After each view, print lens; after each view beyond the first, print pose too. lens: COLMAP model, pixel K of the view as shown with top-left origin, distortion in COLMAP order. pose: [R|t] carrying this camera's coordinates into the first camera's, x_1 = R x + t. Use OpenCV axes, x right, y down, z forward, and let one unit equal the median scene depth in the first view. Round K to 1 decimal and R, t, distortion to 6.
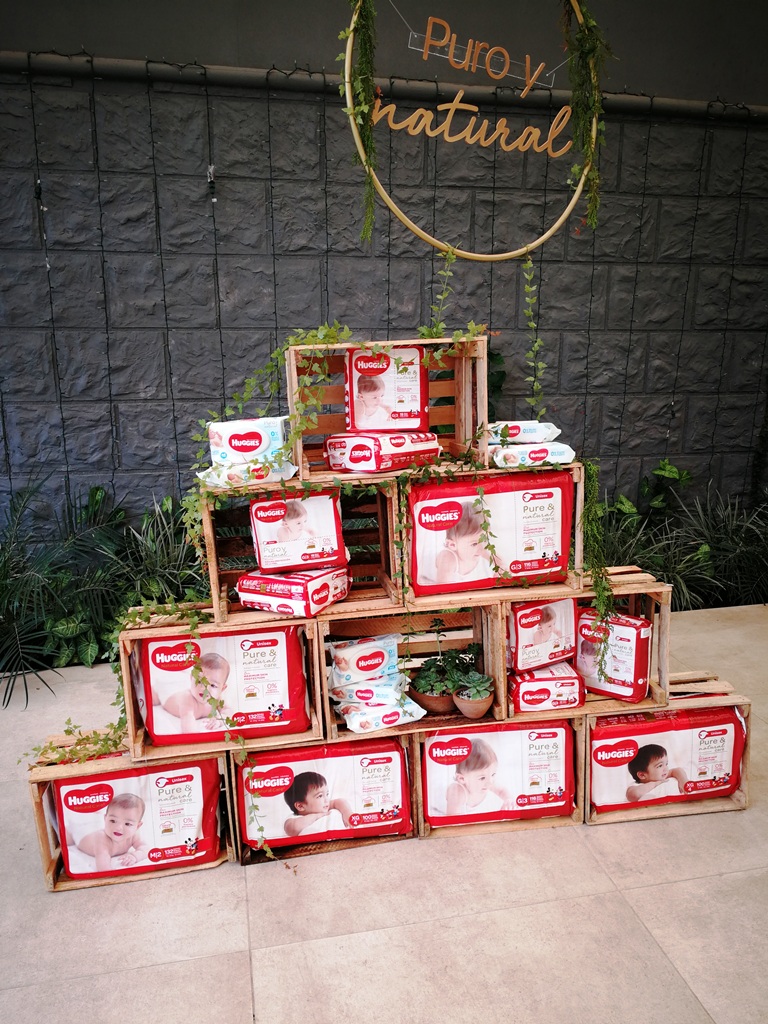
lens RADIAL K [[820.9, 0, 384.0], [0, 820.9, 524.4], [0, 0, 1]] dist [0.007830, 0.001905]
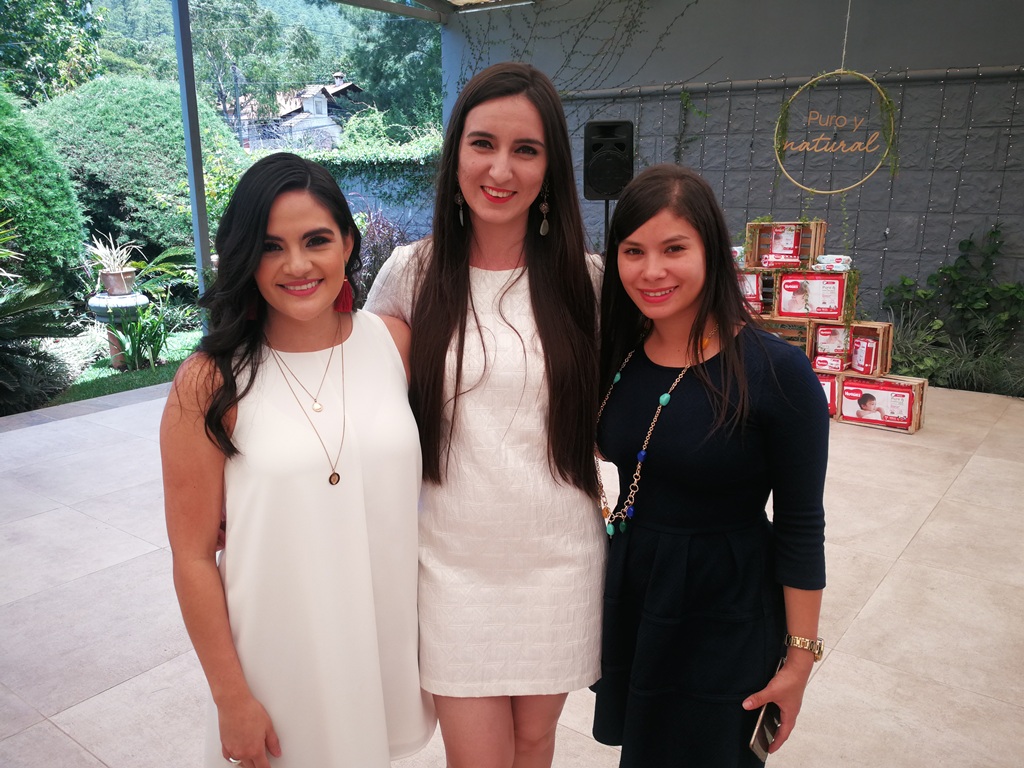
lens RADIAL K [[807.2, 0, 512.0], [0, 807.2, 384.0], [0, 0, 1]] dist [-0.004382, -0.006065]
pose [[0.654643, 0.183807, -0.733252, 1.352575], [-0.180104, 0.979980, 0.084860, 0.226240], [0.734170, 0.076509, 0.674641, -1.340420]]
